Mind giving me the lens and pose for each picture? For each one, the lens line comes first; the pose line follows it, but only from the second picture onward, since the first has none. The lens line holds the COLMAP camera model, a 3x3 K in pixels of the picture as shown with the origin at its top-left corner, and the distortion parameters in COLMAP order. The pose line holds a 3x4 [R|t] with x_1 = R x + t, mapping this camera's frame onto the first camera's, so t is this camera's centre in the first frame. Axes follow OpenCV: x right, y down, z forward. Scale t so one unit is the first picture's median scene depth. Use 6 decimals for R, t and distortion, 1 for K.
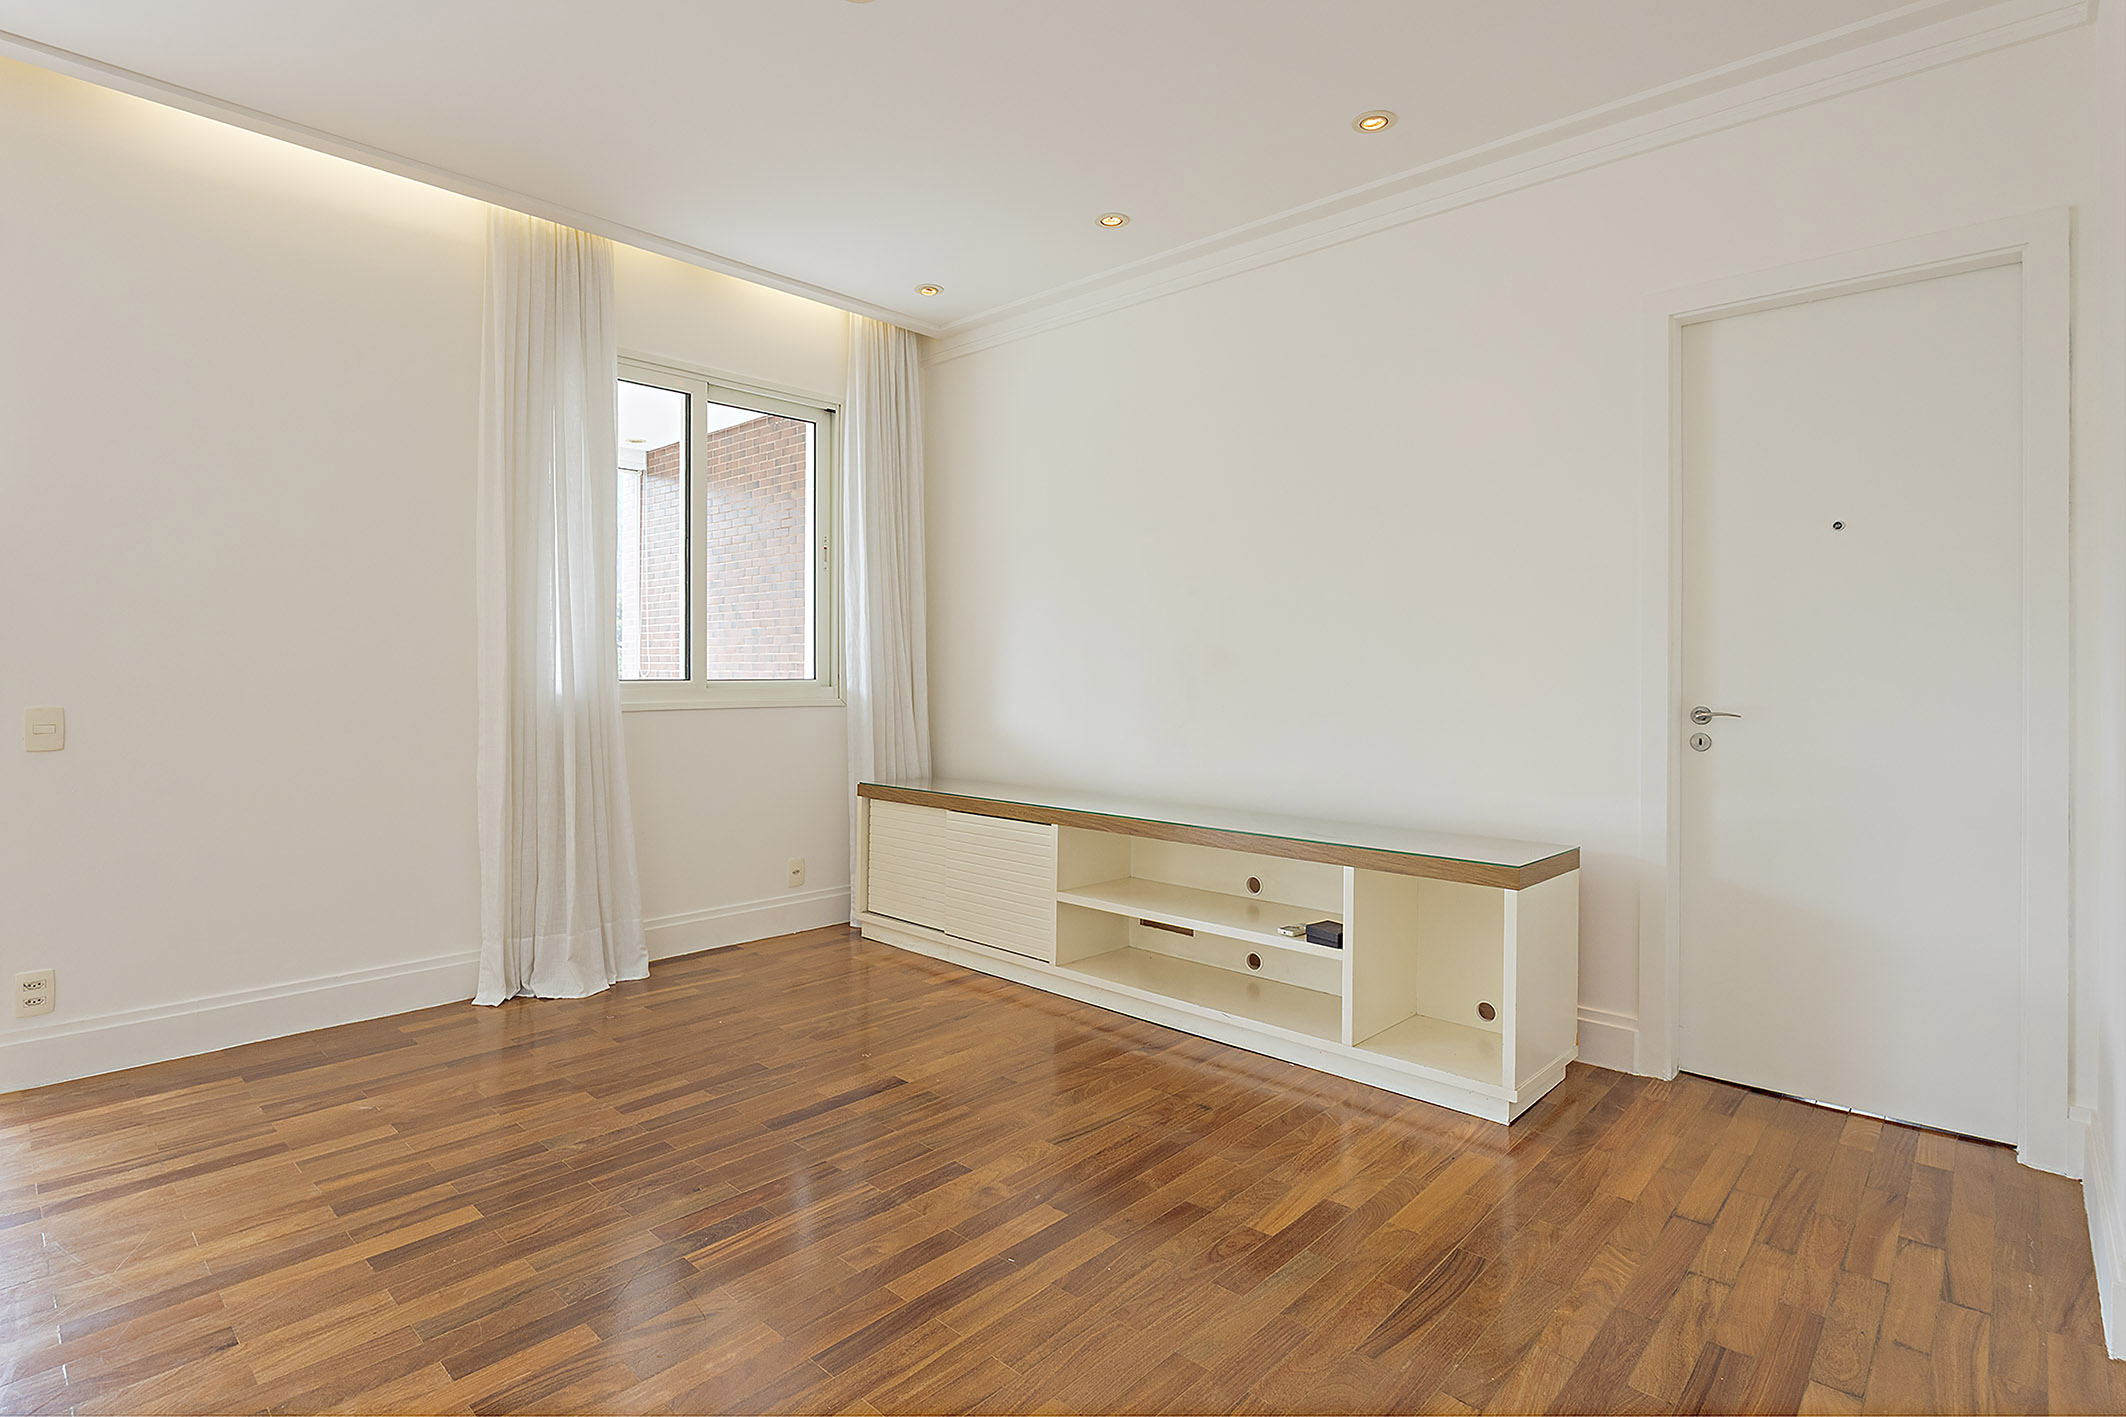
lens RADIAL K [[992.5, 0, 1014.5], [0, 992.5, 674.4], [0, 0, 1]] dist [-0.012243, 0.000709]
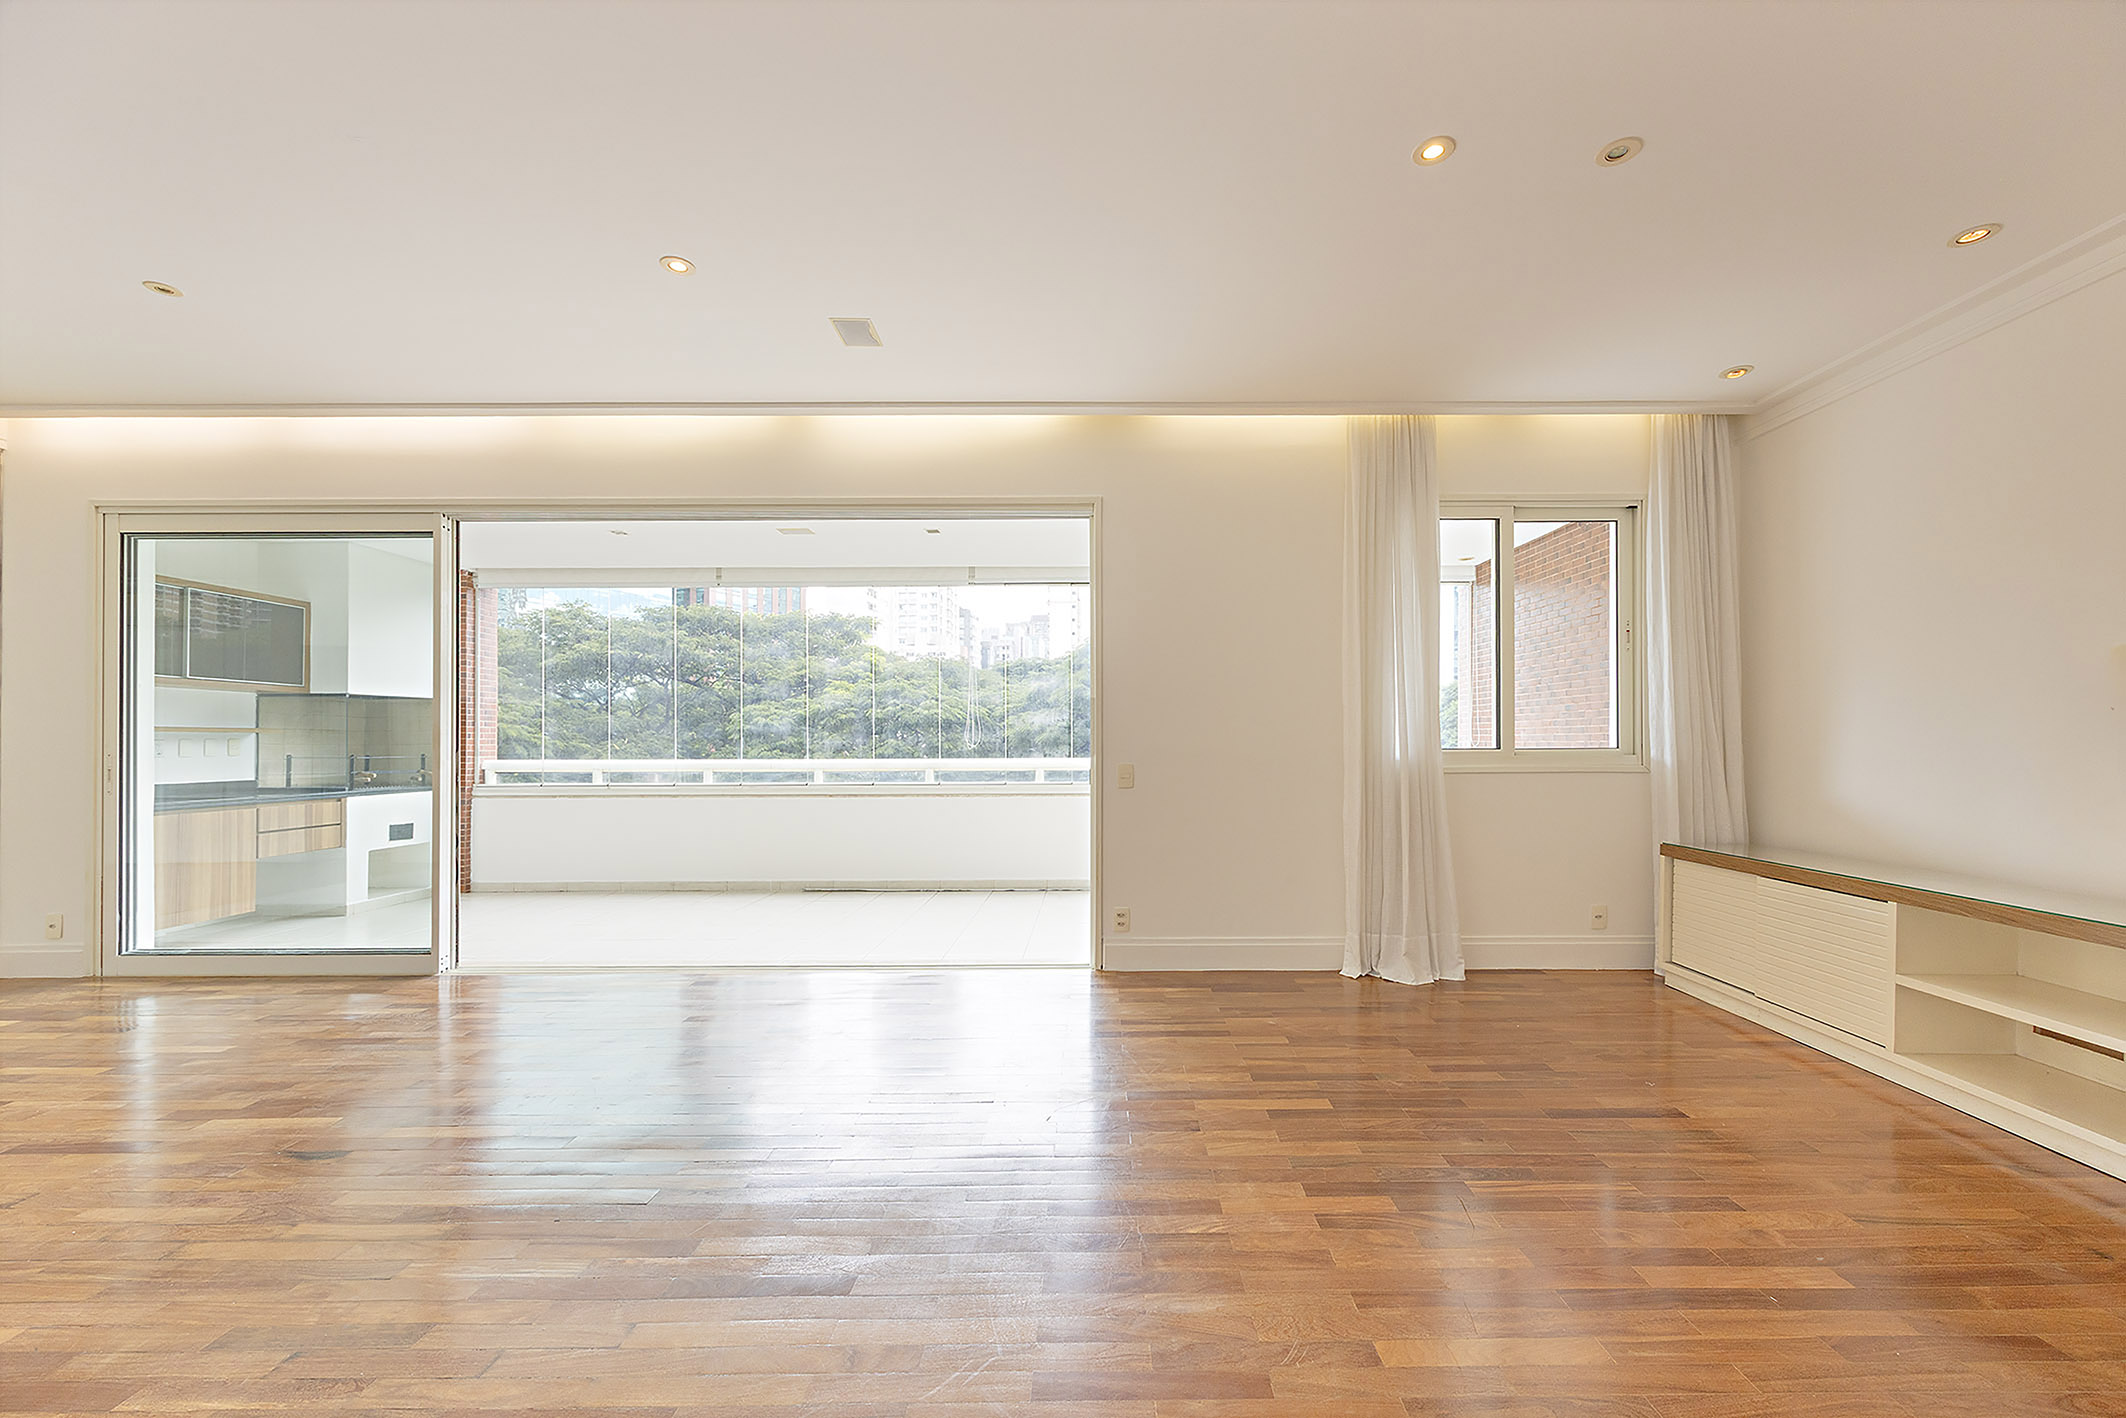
lens RADIAL K [[809.2, 0, 1138.5], [0, 809.2, 739.3], [0, 0, 1]] dist [0.000629, -0.001215]
pose [[0.716695, -0.007862, -0.697342, 0.070288], [0.003660, 0.999965, -0.007512, -0.000388], [0.697377, 0.002831, 0.716699, -0.055690]]
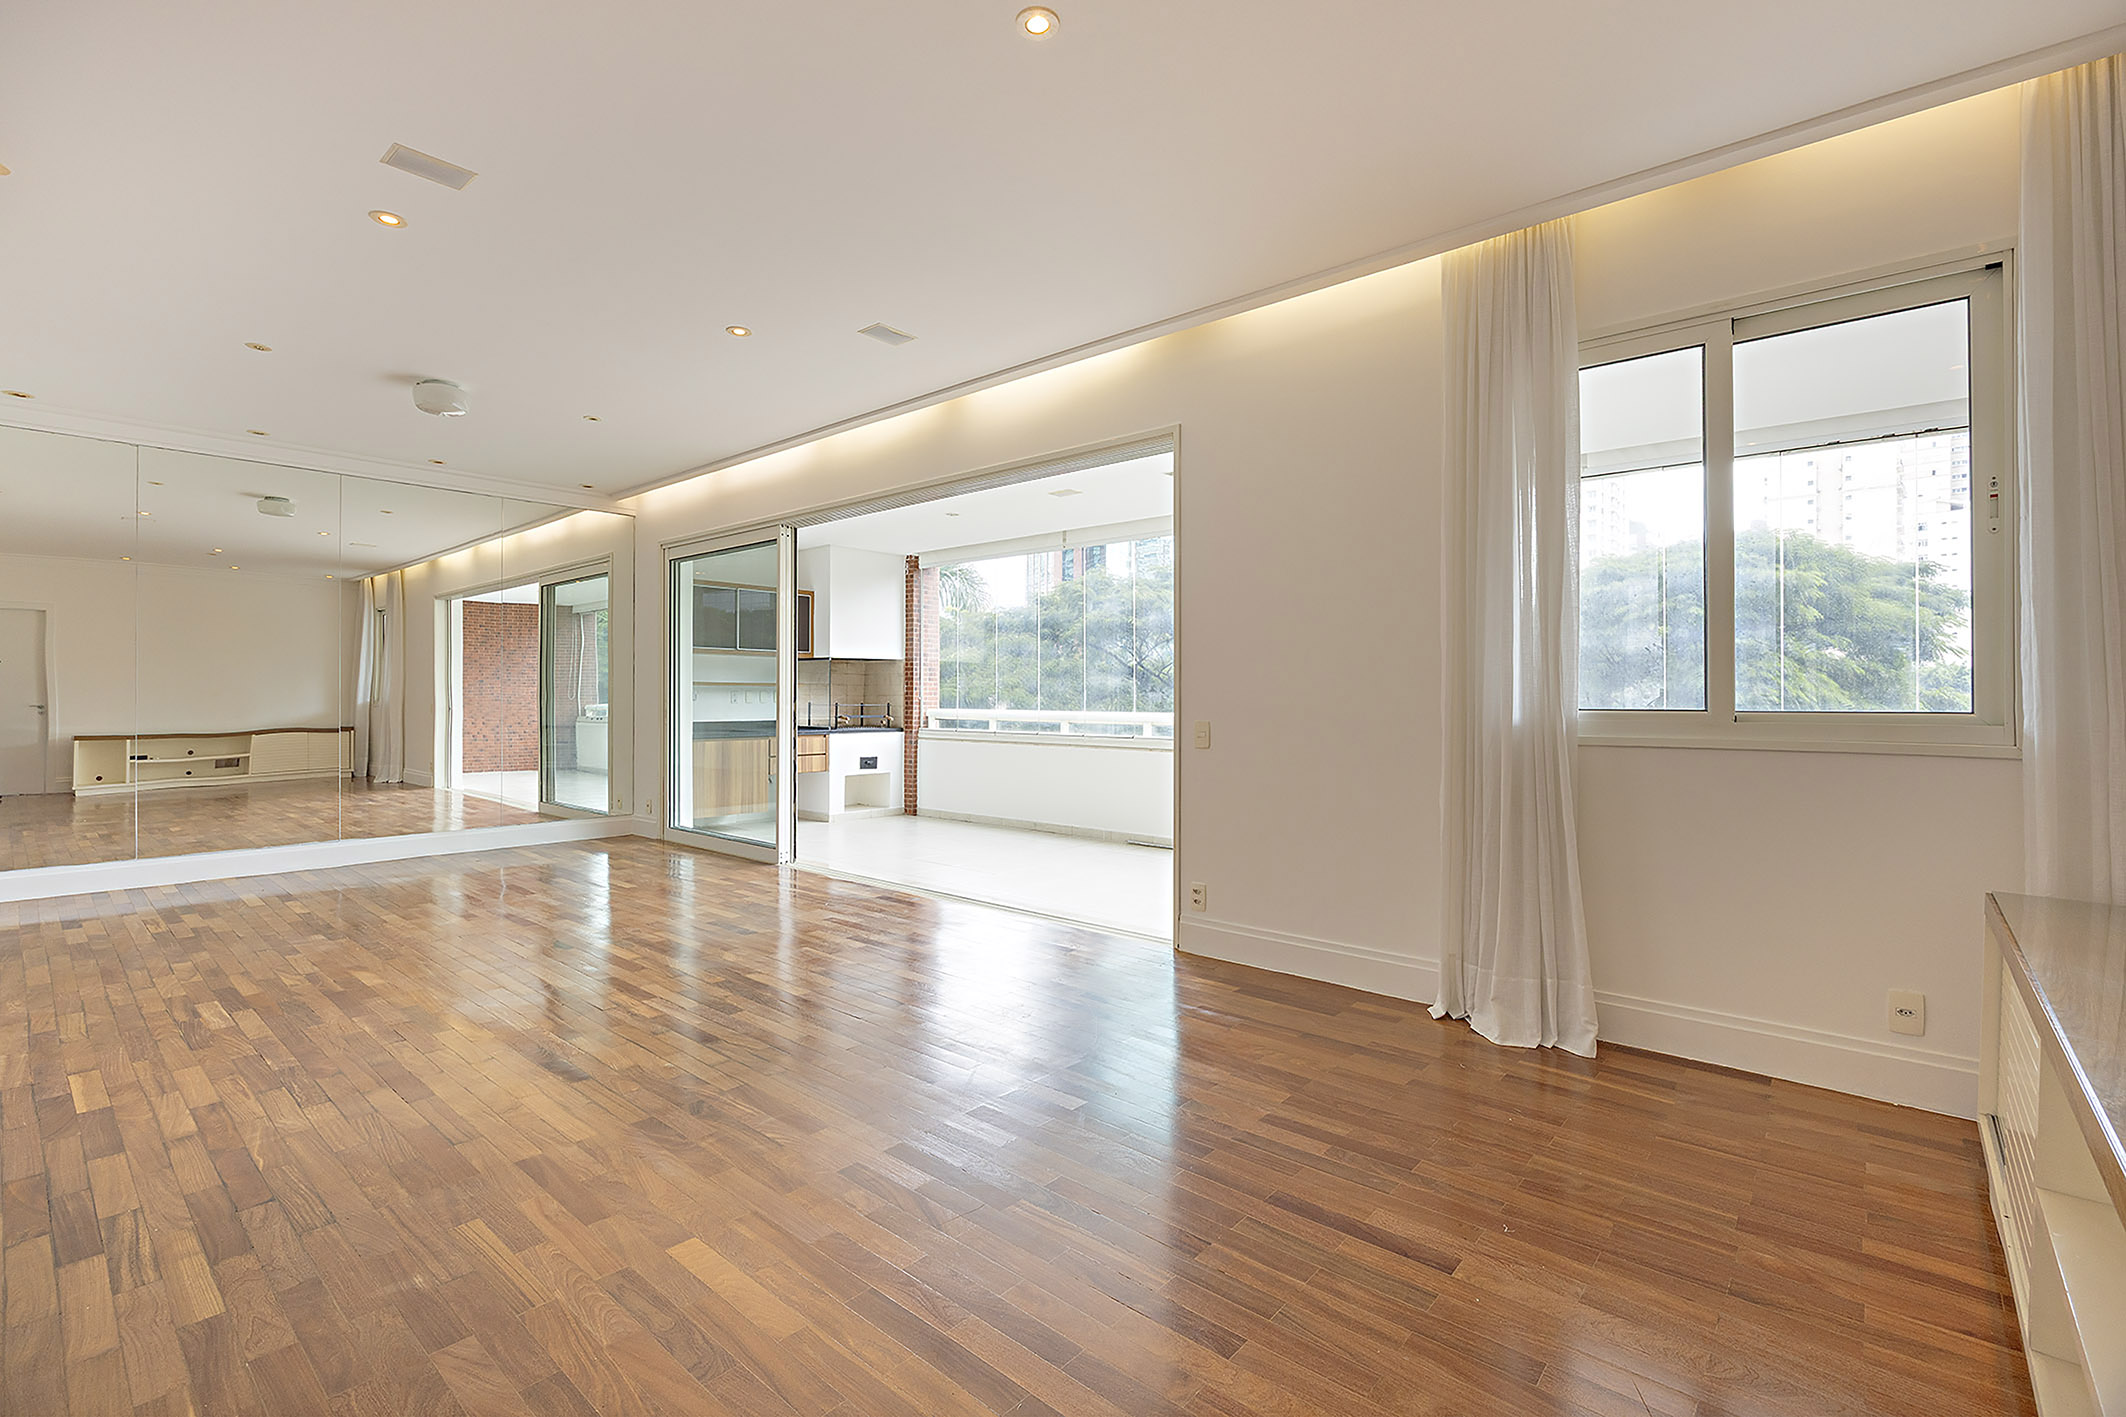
lens RADIAL K [[944.3, 0, 1095.8], [0, 944.3, 686.8], [0, 0, 1]] dist [-0.012232, 0.000409]
pose [[0.092393, -0.014182, -0.995622, 0.464676], [-0.006773, 0.999866, -0.014871, 0.002569], [0.995700, 0.008117, 0.092285, 0.582617]]
